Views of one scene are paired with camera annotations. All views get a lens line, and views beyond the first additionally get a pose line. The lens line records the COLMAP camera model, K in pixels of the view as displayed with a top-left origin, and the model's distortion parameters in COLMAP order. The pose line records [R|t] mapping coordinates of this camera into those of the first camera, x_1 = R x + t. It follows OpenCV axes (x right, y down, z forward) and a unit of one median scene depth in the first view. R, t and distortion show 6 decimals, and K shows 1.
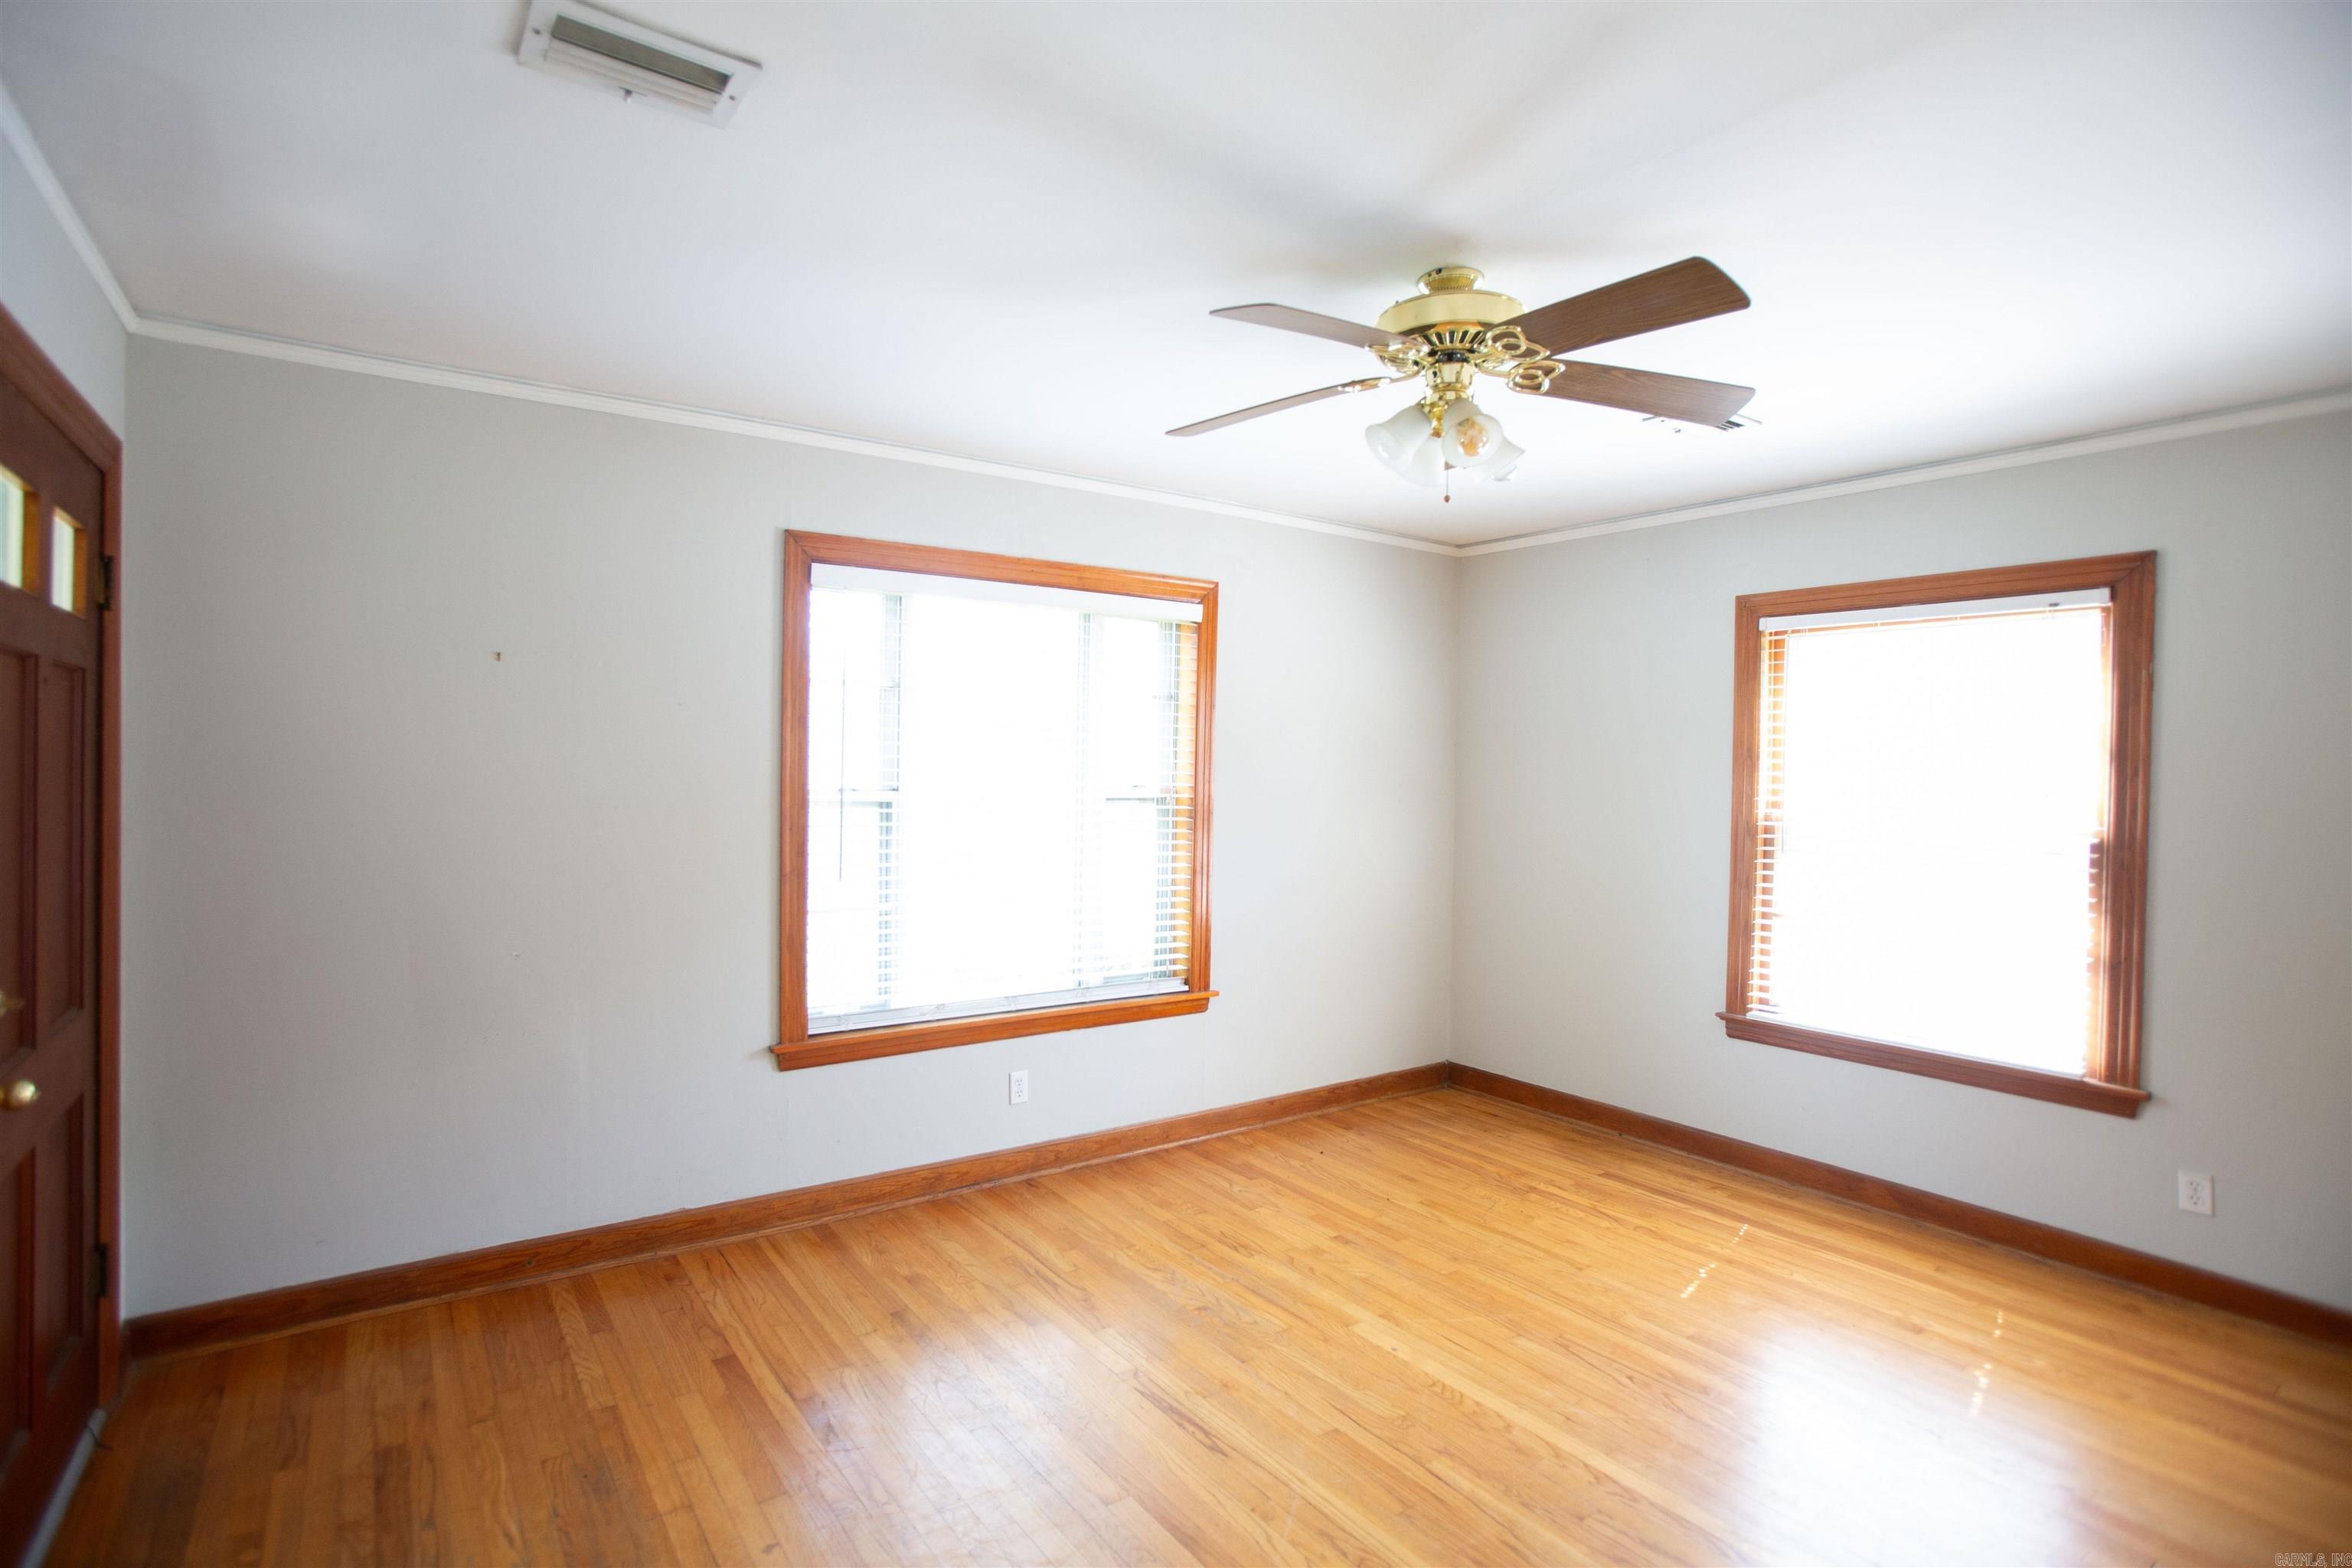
lens RADIAL K [[1137.3, 0, 1130.3], [0, 1137.3, 783.5], [0, 0, 1]] dist [-0.081429, 0.037206]
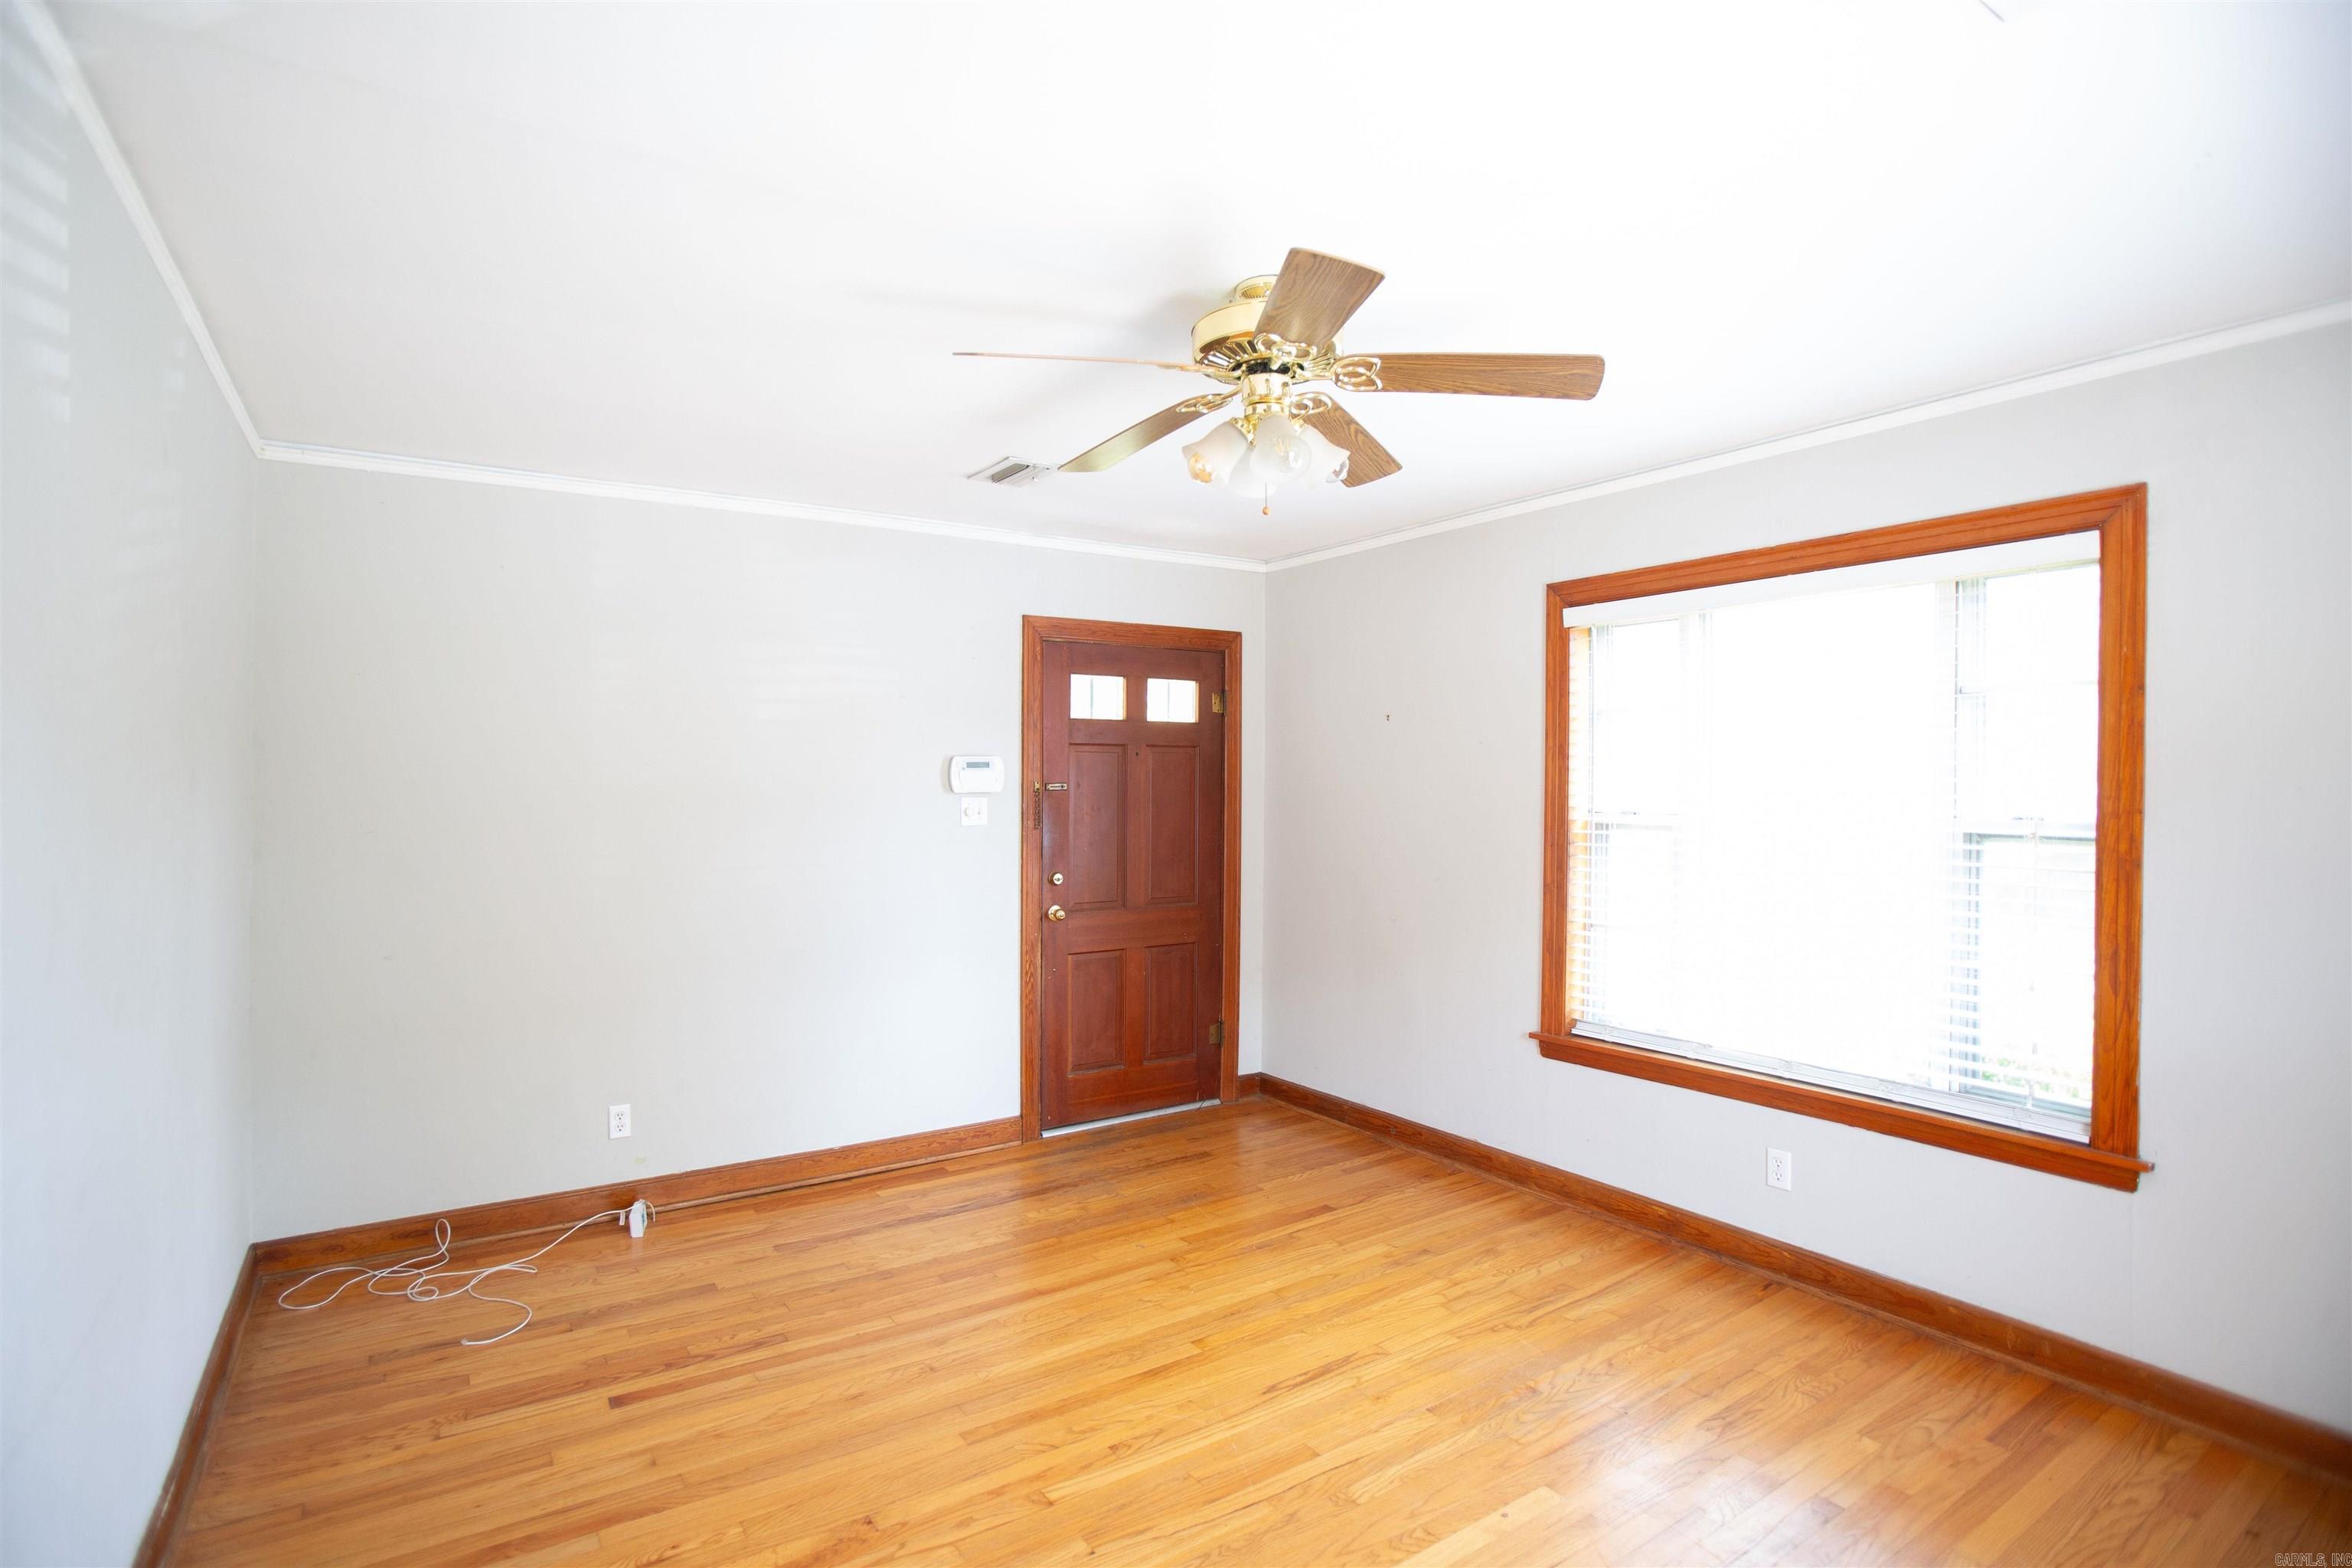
lens RADIAL K [[1137.3, 0, 1130.3], [0, 1137.3, 783.5], [0, 0, 1]] dist [-0.081429, 0.037206]
pose [[-0.031945, -0.012224, -0.999415, 0.758833], [-0.018334, 0.999764, -0.011642, -0.001027], [0.999321, 0.017952, -0.032162, 0.546487]]
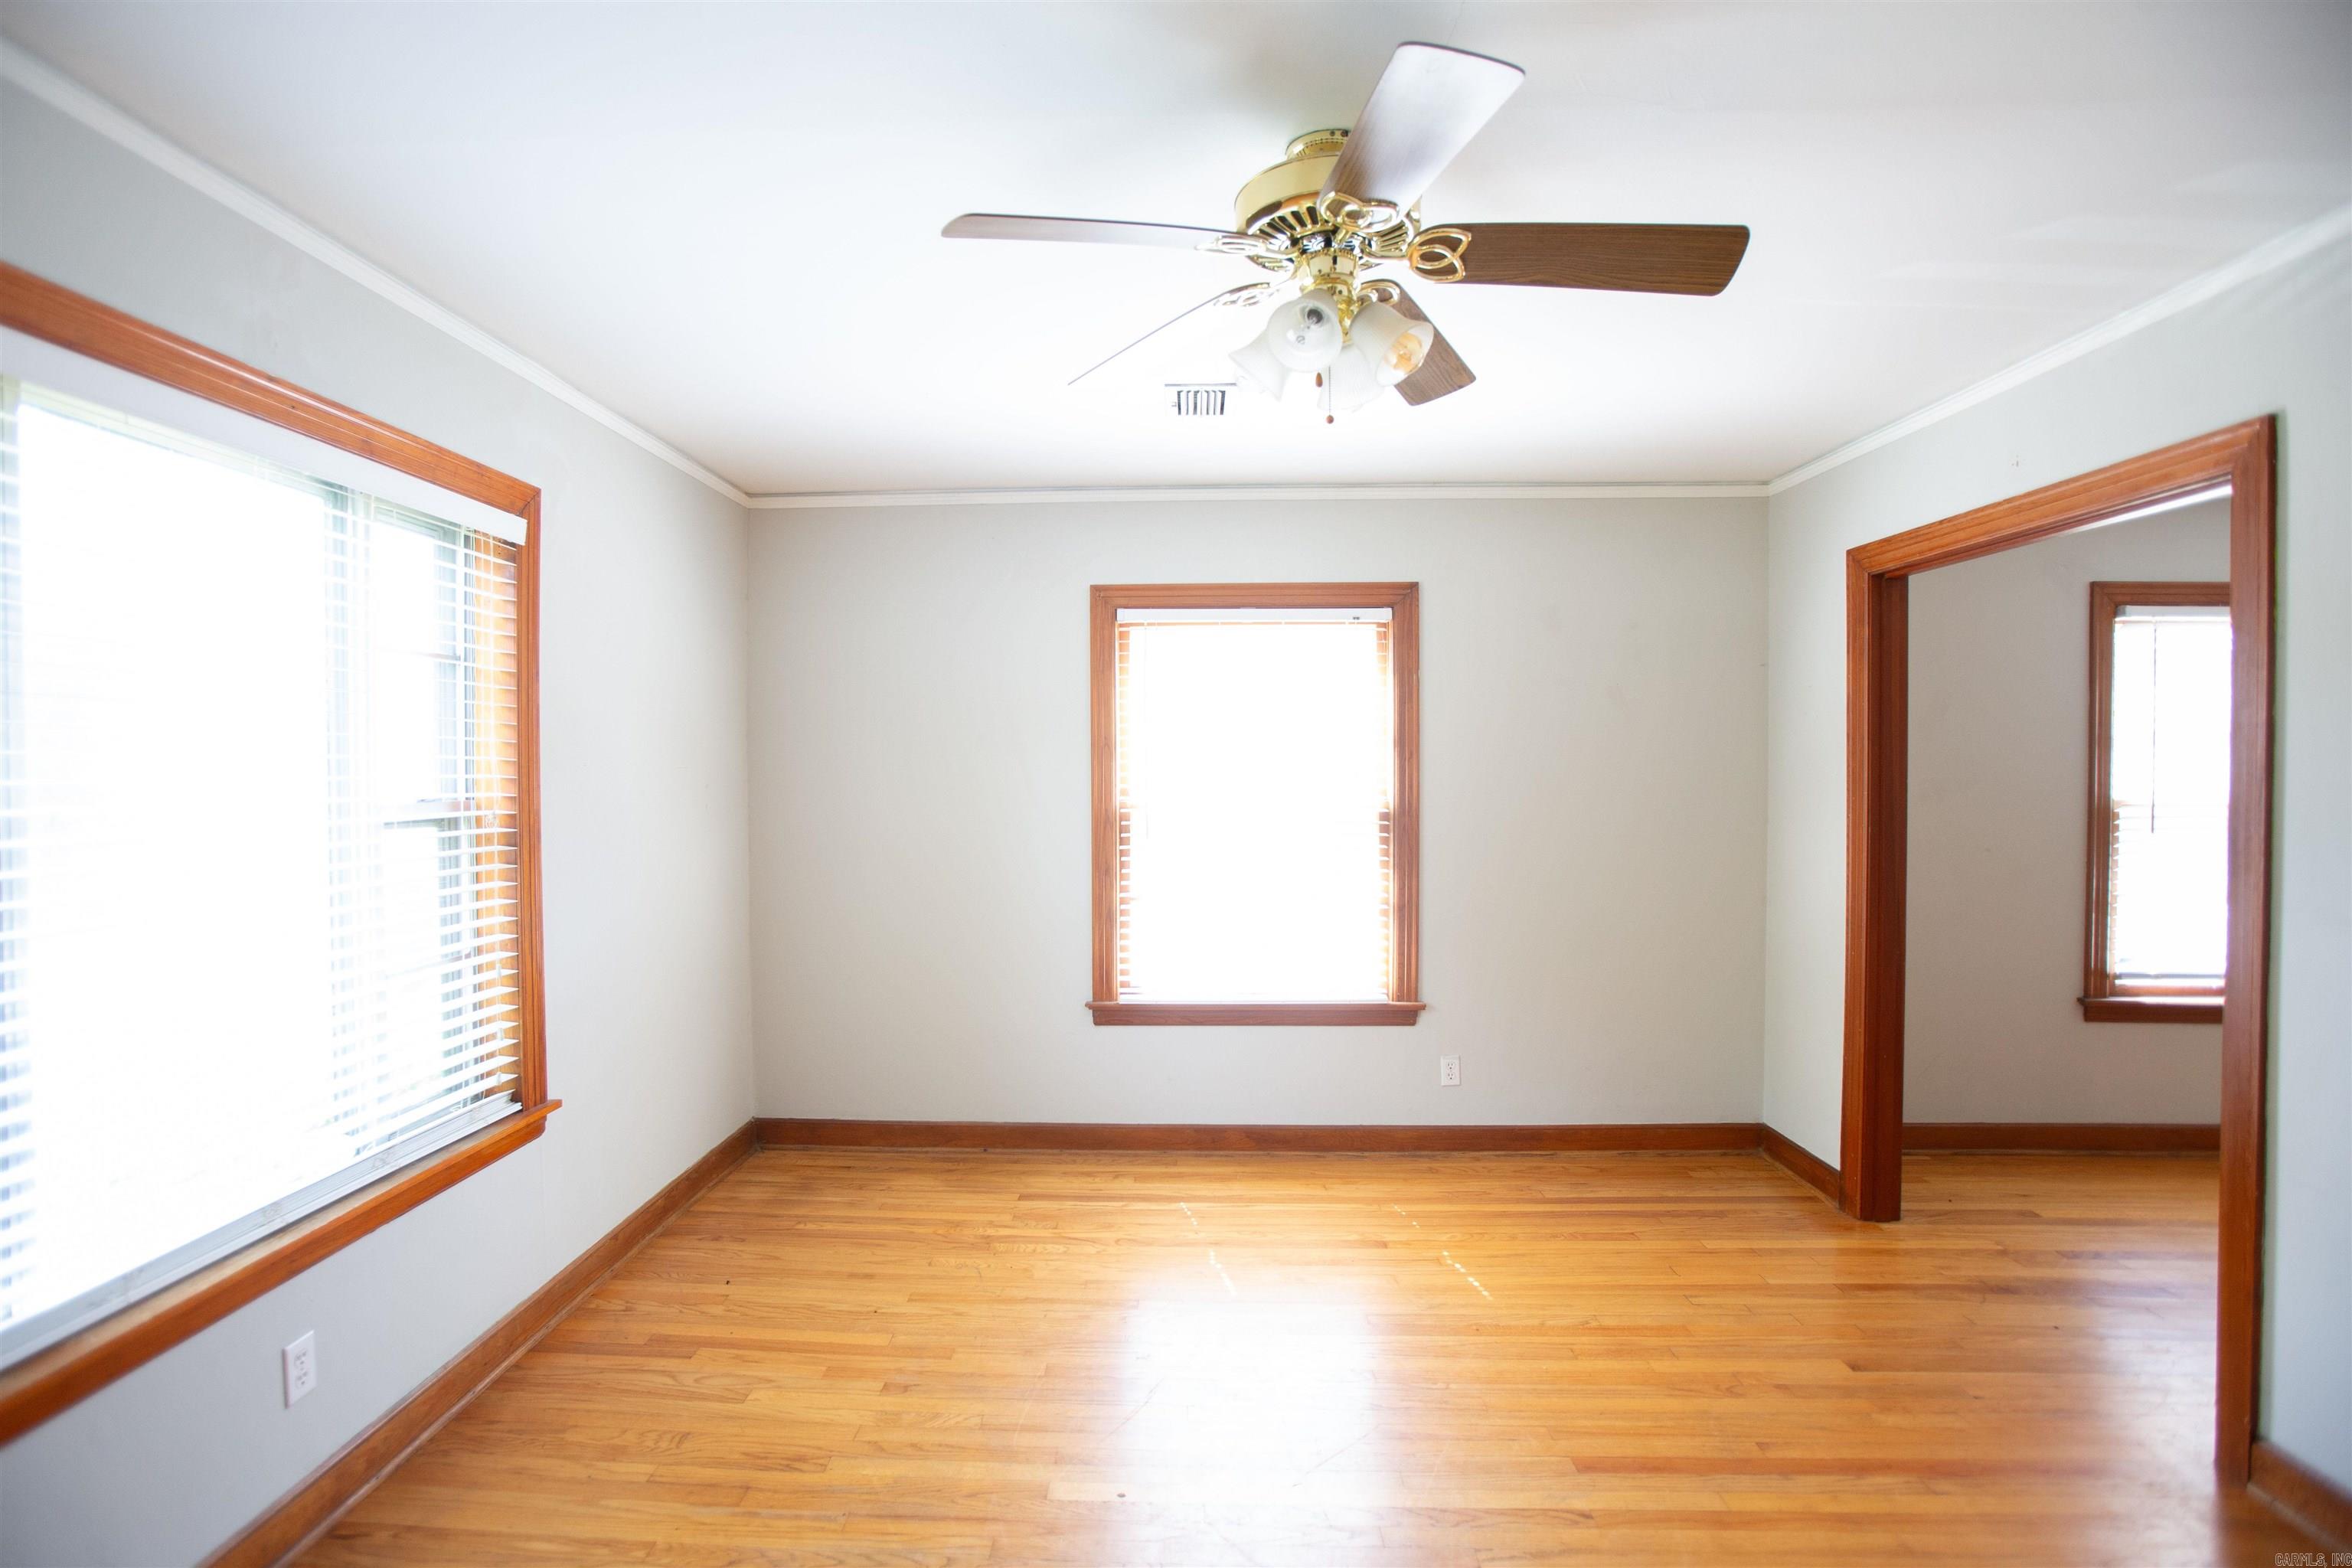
lens RADIAL K [[1137.3, 0, 1130.3], [0, 1137.3, 783.5], [0, 0, 1]] dist [-0.081429, 0.037206]
pose [[0.603595, -0.029953, 0.796728, -0.269258], [0.027855, 0.999476, 0.016473, -0.006406], [-0.796805, 0.012250, 0.604113, 0.376883]]
